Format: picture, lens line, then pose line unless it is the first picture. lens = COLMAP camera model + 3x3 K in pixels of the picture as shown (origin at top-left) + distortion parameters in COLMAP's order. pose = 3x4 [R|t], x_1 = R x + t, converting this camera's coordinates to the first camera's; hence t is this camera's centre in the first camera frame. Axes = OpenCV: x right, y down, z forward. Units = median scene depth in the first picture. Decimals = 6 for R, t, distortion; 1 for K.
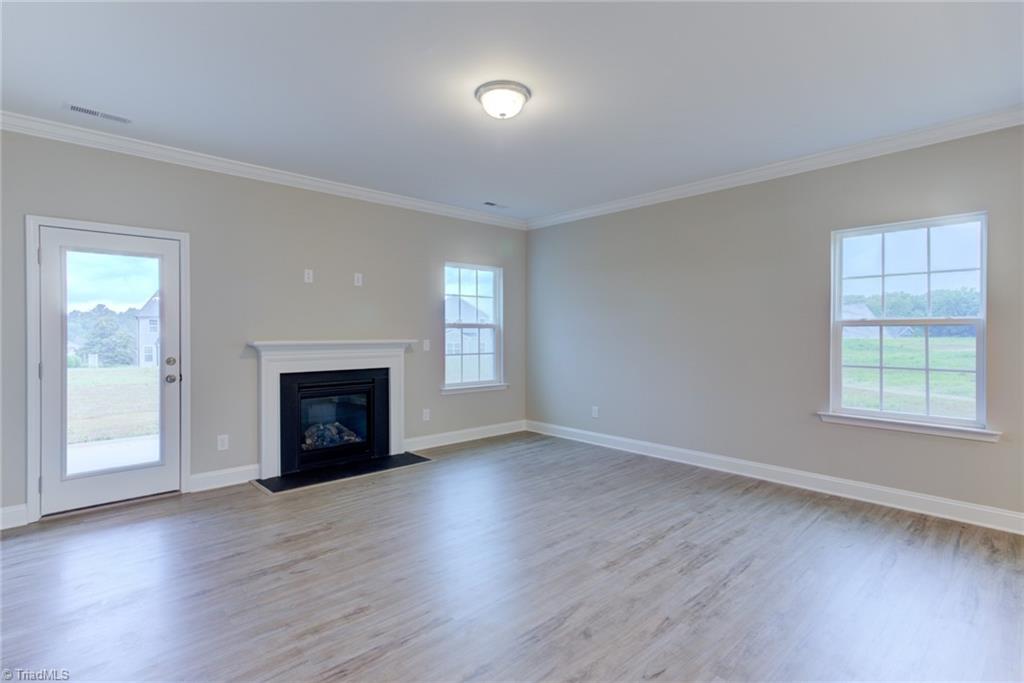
lens RADIAL K [[498.7, 0, 504.0], [0, 498.7, 338.4], [0, 0, 1]] dist [0.009565, 0.005094]
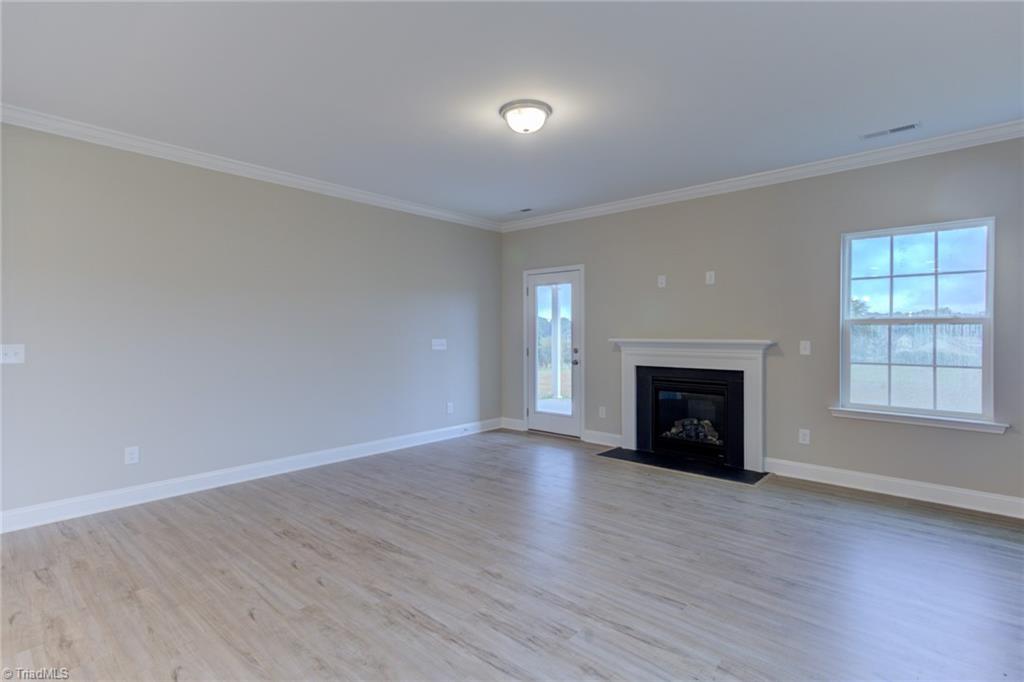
lens RADIAL K [[498.7, 0, 516.6], [0, 498.7, 339.7], [0, 0, 1]] dist [0.009565, 0.005094]
pose [[0.114318, 0.016234, -0.993312, 0.812512], [-0.011382, 0.999822, 0.015031, -0.008326], [0.993379, 0.009588, 0.114483, 0.650687]]
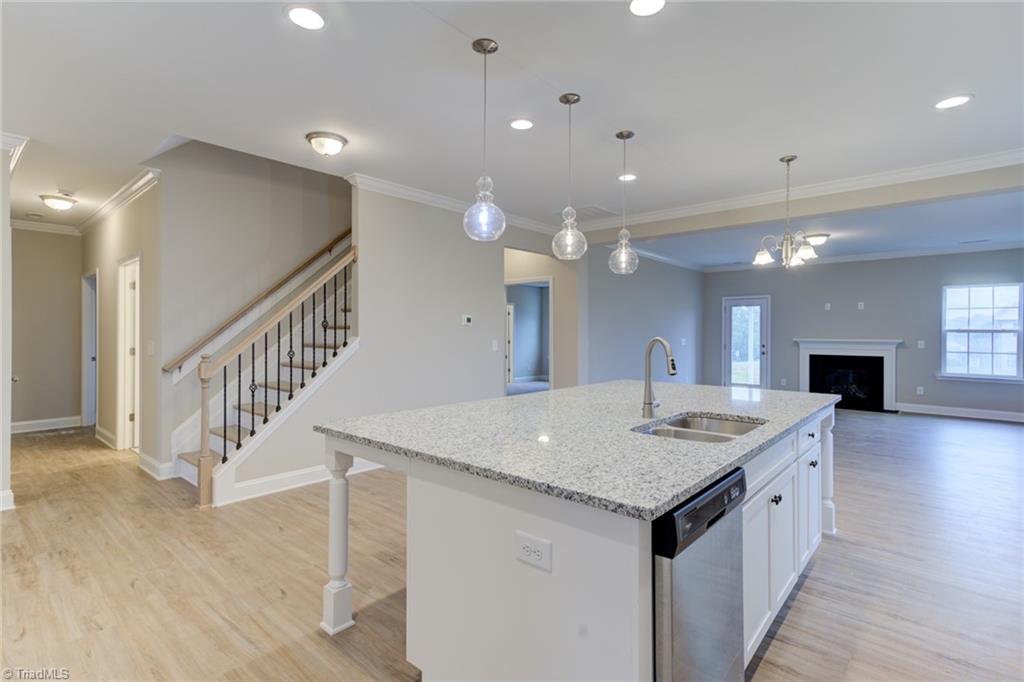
lens RADIAL K [[498.7, 0, 507.4], [0, 498.7, 337.4], [0, 0, 1]] dist [0.009565, 0.005094]
pose [[0.136771, 0.008879, -0.990563, 1.673165], [-0.019227, 0.999795, 0.006307, 0.010424], [0.990416, 0.018183, 0.136914, -0.635589]]
